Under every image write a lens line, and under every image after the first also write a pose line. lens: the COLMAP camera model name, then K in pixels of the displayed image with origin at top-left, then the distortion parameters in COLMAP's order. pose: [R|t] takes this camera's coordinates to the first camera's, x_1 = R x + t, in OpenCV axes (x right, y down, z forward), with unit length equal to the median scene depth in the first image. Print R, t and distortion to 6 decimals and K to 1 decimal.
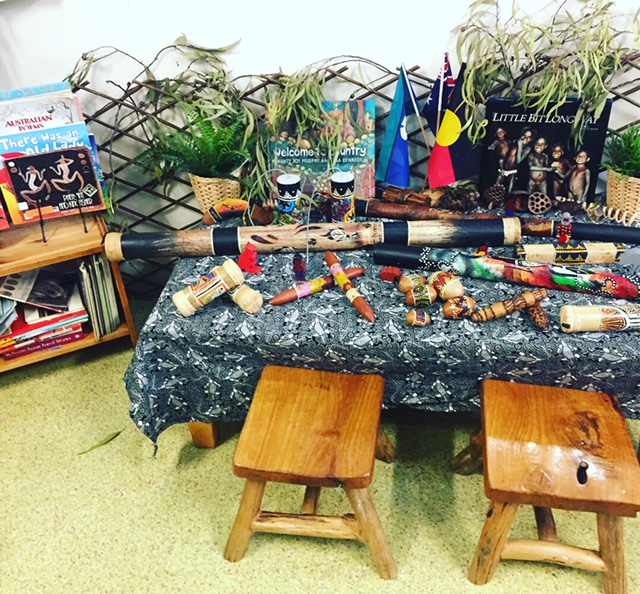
lens RADIAL K [[705.0, 0, 321.1], [0, 705.0, 295.5], [0, 0, 1]] dist [0.087623, 0.000000]
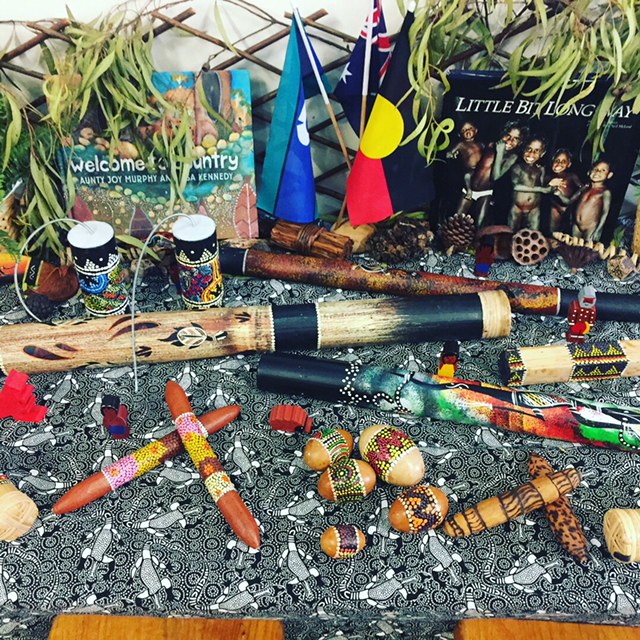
lens RADIAL K [[753.6, 0, 320.6], [0, 753.6, 319.6], [0, 0, 1]] dist [0.061210, 0.000000]
pose [[0.990839, -0.049662, 0.125589, 0.050300], [0.030973, 0.988710, 0.146606, -0.180403], [-0.131452, -0.141373, 0.981190, 0.410529]]
